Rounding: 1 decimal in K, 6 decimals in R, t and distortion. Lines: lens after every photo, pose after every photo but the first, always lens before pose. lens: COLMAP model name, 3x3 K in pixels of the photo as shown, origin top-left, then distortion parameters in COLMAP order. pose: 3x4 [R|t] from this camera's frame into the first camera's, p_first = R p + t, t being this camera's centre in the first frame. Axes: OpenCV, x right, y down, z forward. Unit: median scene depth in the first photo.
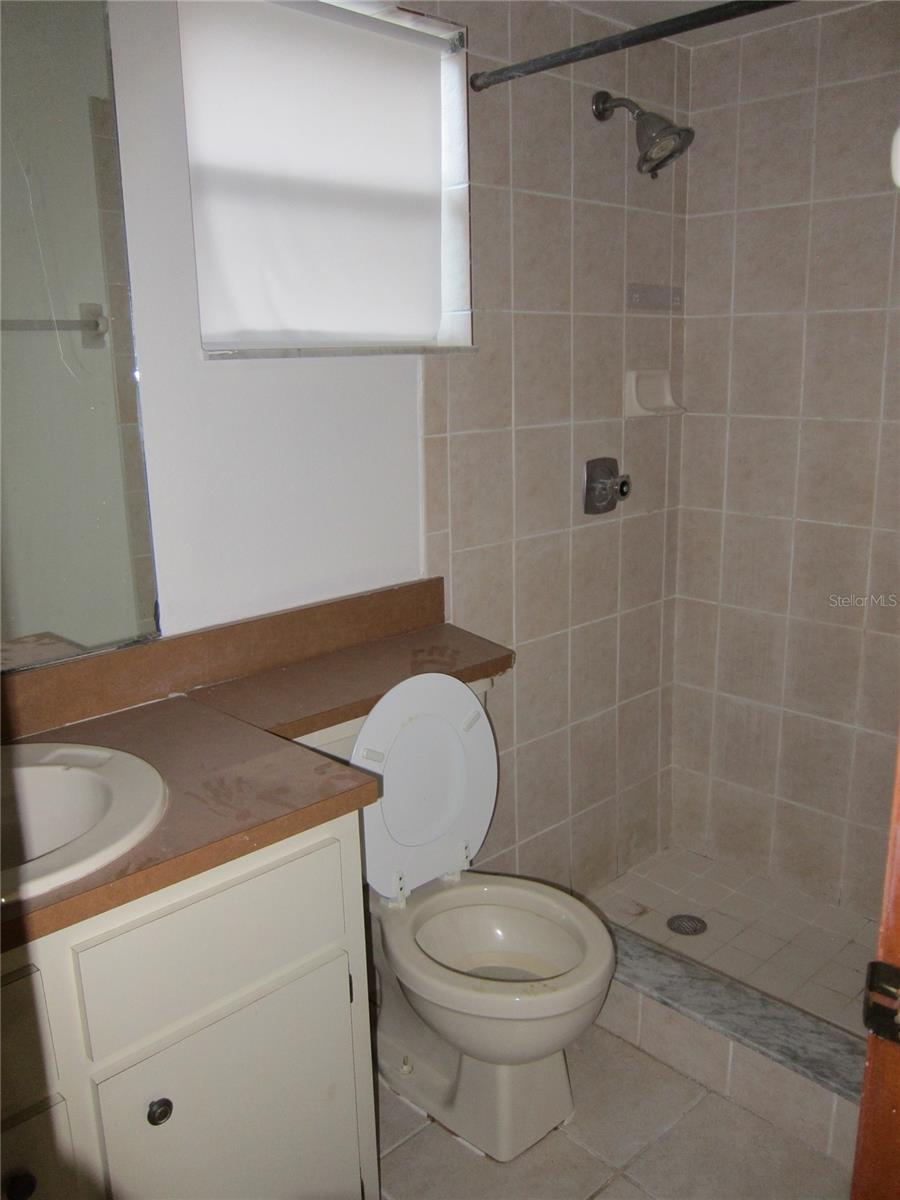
lens RADIAL K [[1003.4, 0, 453.1], [0, 1003.4, 603.0], [0, 0, 1]] dist [-0.062915, 0.021289]
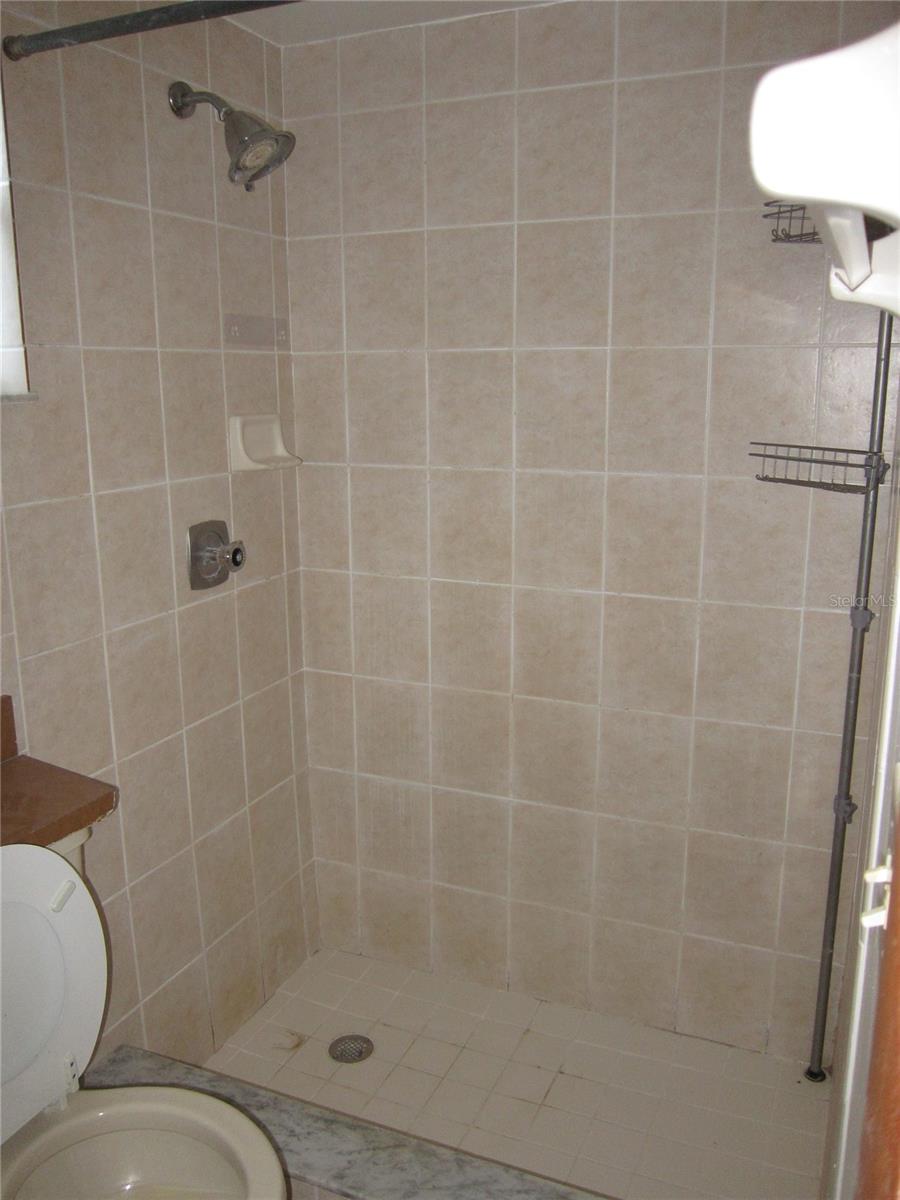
lens RADIAL K [[1003.4, 0, 450.9], [0, 1003.4, 604.0], [0, 0, 1]] dist [-0.062915, 0.021289]
pose [[0.923518, -0.072164, 0.376705, 0.017719], [0.080171, 0.996765, -0.005598, -0.056425], [-0.375083, 0.035371, 0.926316, 0.156835]]
